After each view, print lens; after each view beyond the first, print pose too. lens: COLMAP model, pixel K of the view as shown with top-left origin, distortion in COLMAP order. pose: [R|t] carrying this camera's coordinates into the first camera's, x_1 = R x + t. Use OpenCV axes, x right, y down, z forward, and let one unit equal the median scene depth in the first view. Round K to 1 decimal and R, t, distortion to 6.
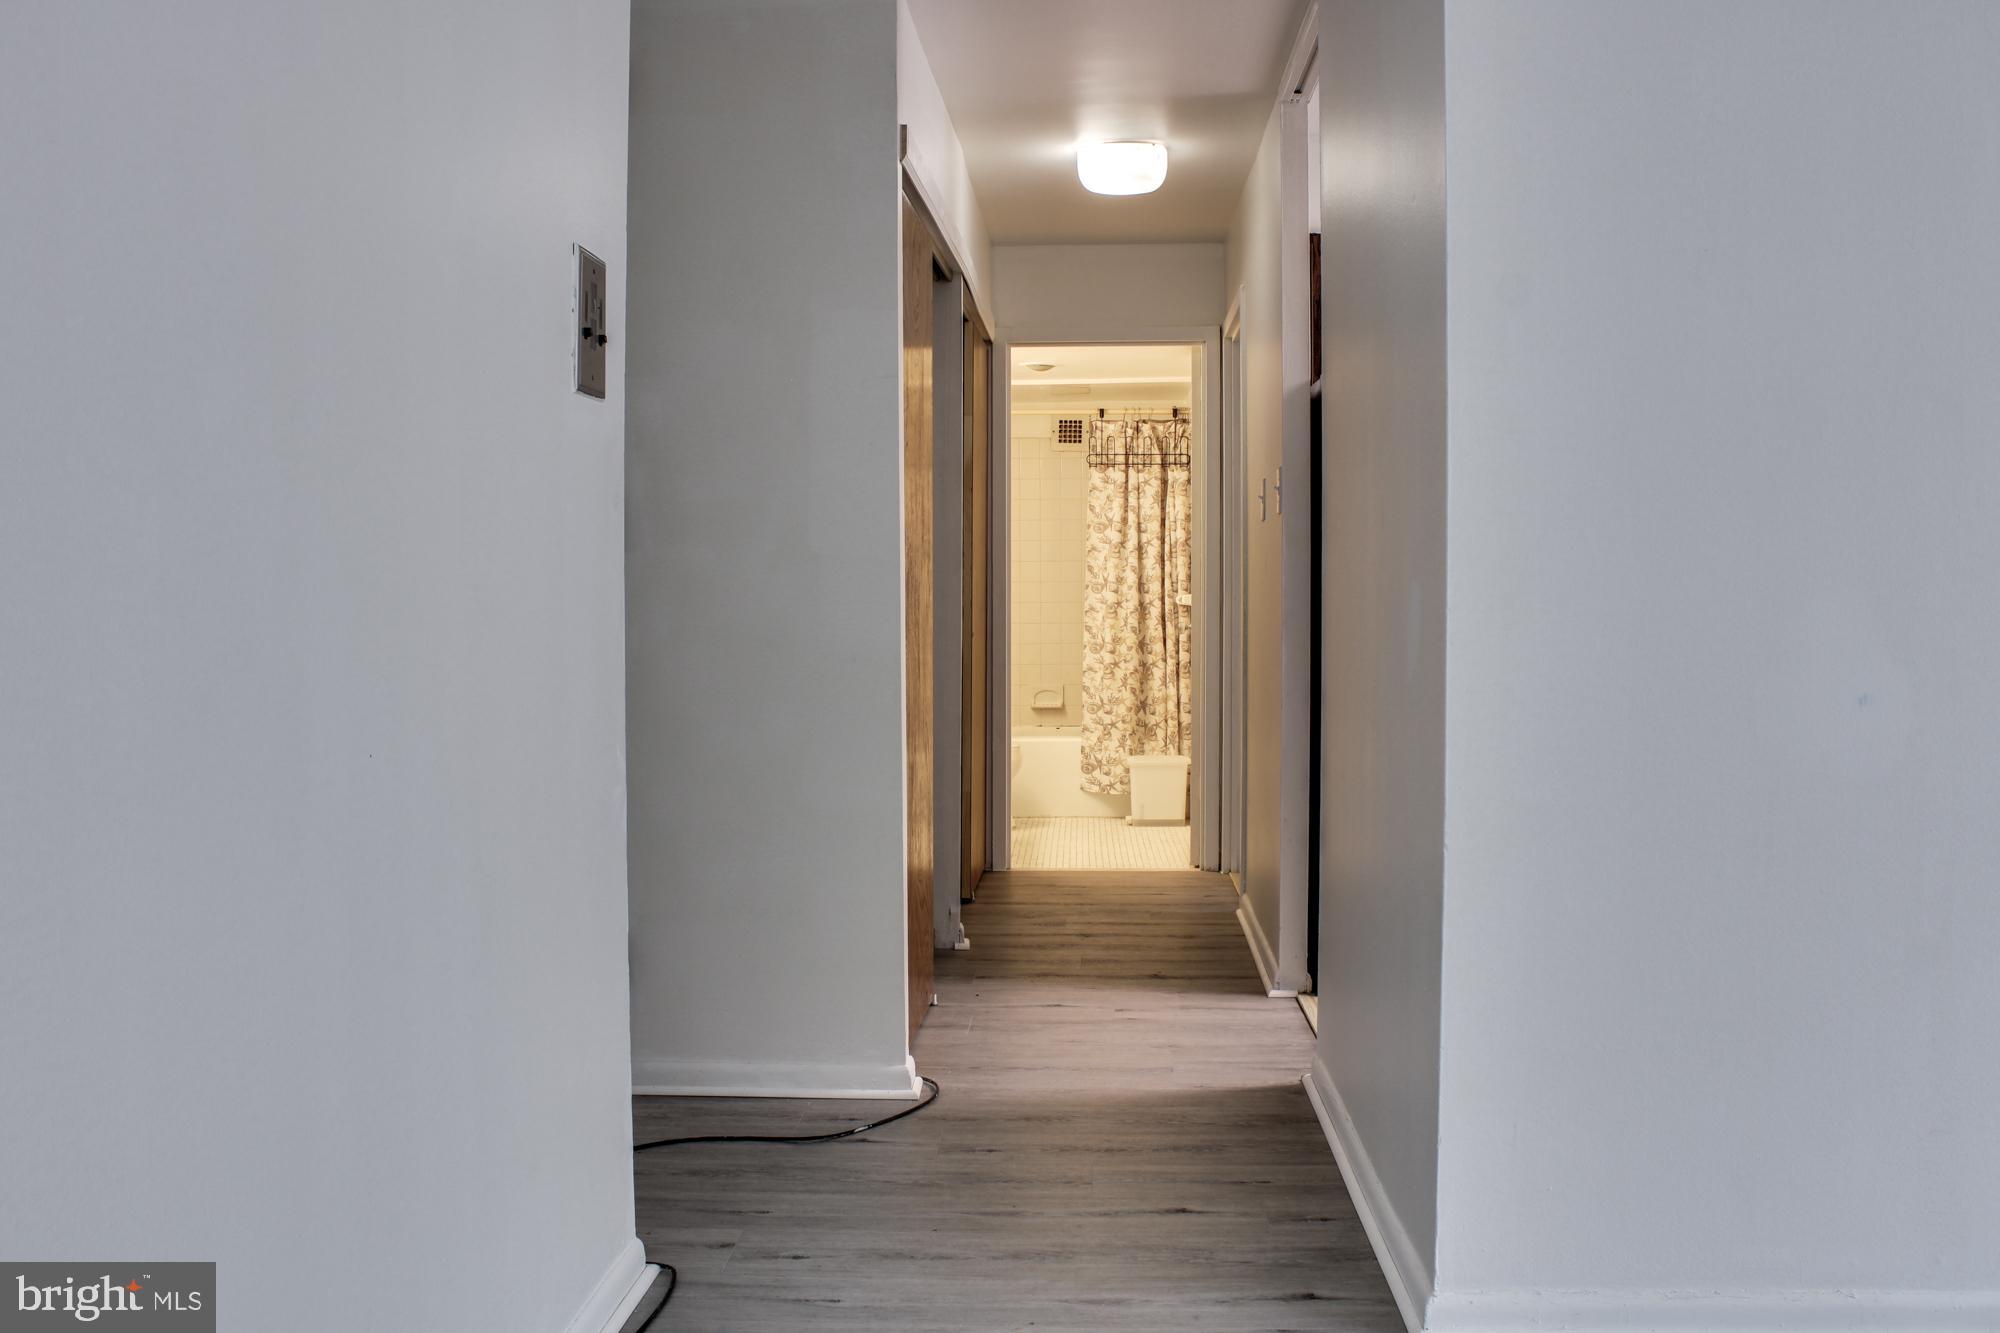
lens RADIAL K [[1700.1, 0, 995.1], [0, 1700.1, 652.1], [0, 0, 1]] dist [-0.166807, 0.150617]
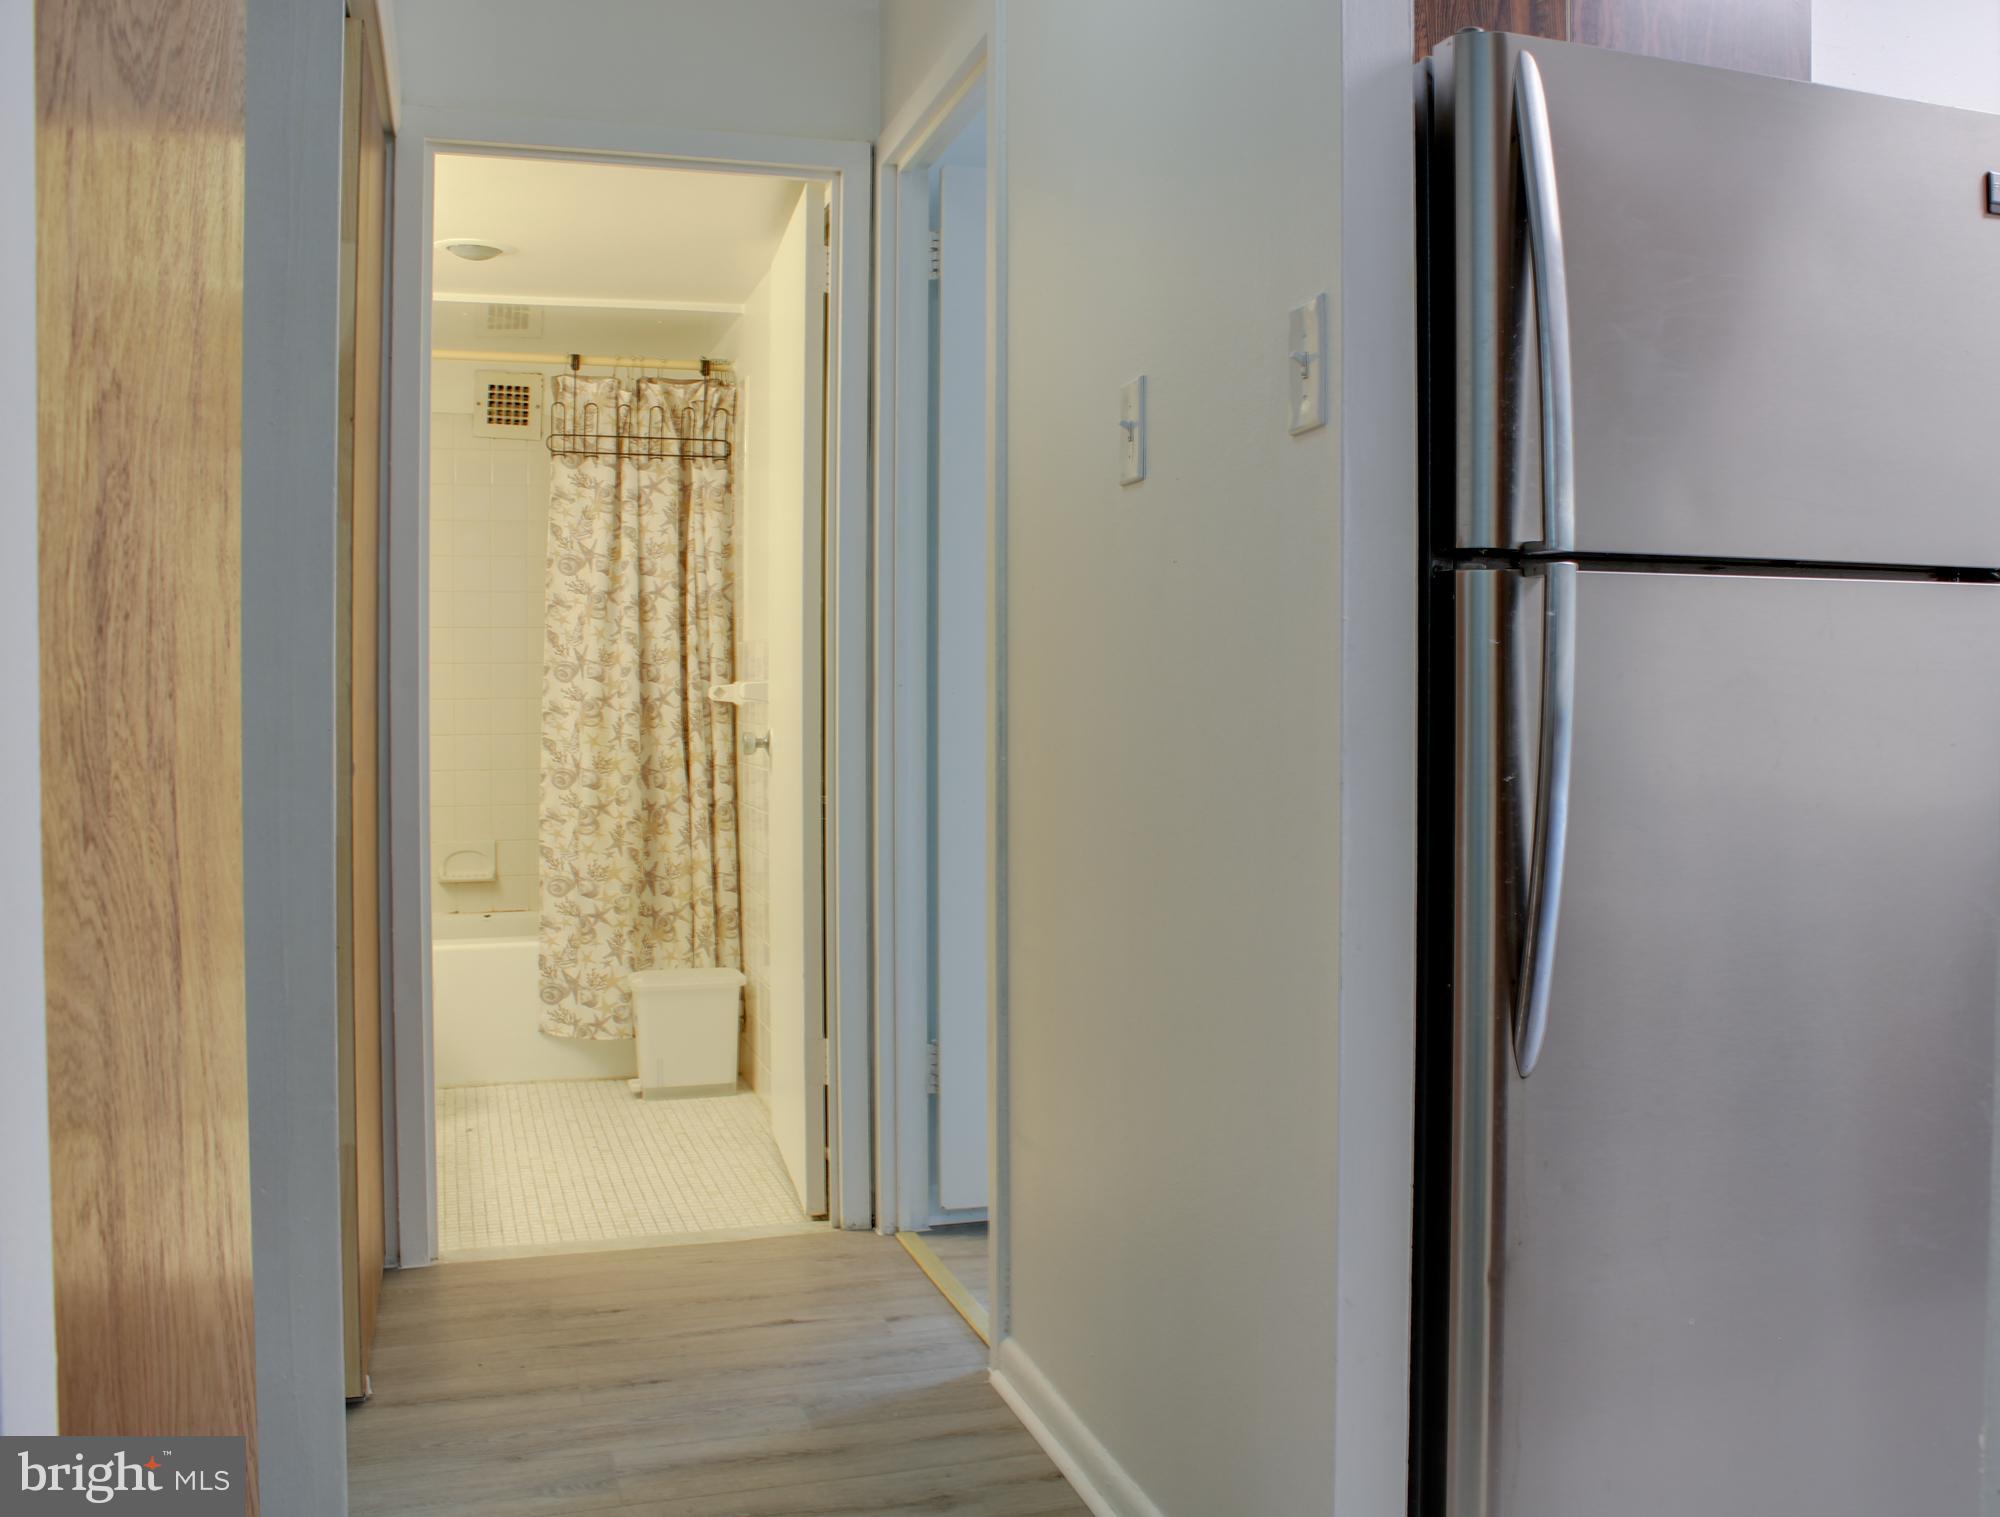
lens RADIAL K [[1749.0, 0, 1000.6], [0, 1749.0, 729.9], [0, 0, 1]] dist [-0.128871, 0.004799]
pose [[0.931123, -0.004448, 0.364678, -0.015194], [0.010714, 0.999828, -0.015160, -0.008425], [-0.364548, 0.018023, 0.931010, 0.416238]]
